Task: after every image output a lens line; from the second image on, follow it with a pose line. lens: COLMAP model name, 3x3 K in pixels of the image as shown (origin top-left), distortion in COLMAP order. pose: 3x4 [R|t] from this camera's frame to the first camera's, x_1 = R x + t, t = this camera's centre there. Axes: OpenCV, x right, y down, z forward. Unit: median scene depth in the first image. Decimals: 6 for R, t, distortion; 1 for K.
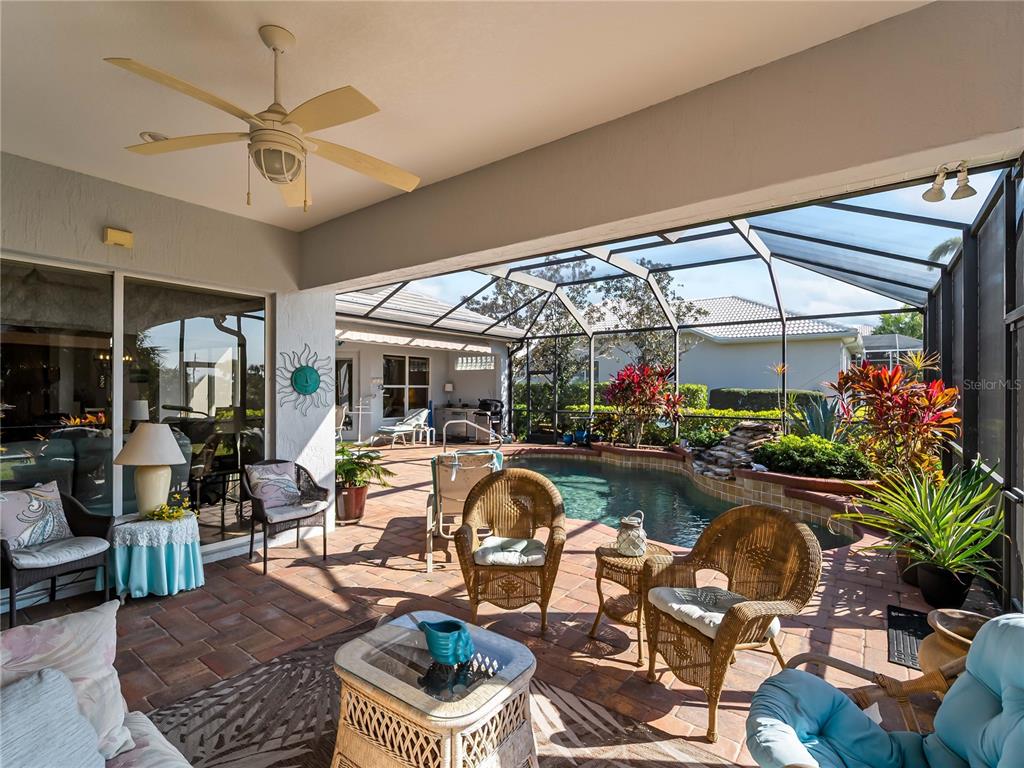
lens RADIAL K [[468.3, 0, 519.6], [0, 468.3, 386.5], [0, 0, 1]] dist [-0.005025, -0.000212]
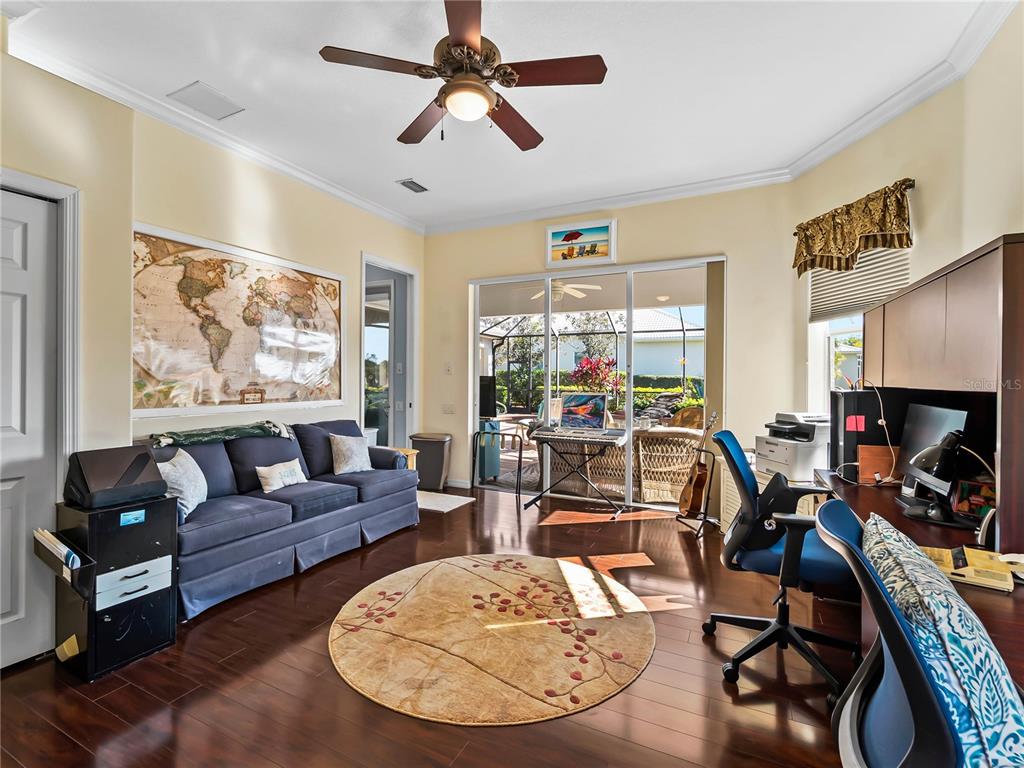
lens RADIAL K [[468.3, 0, 509.4], [0, 468.3, 380.4], [0, 0, 1]] dist [-0.005025, -0.000212]
pose [[0.982458, 0.003028, 0.186460, -0.265726], [-0.004110, 0.999977, 0.005415, 0.017705], [-0.186440, -0.006086, 0.982448, -0.381499]]
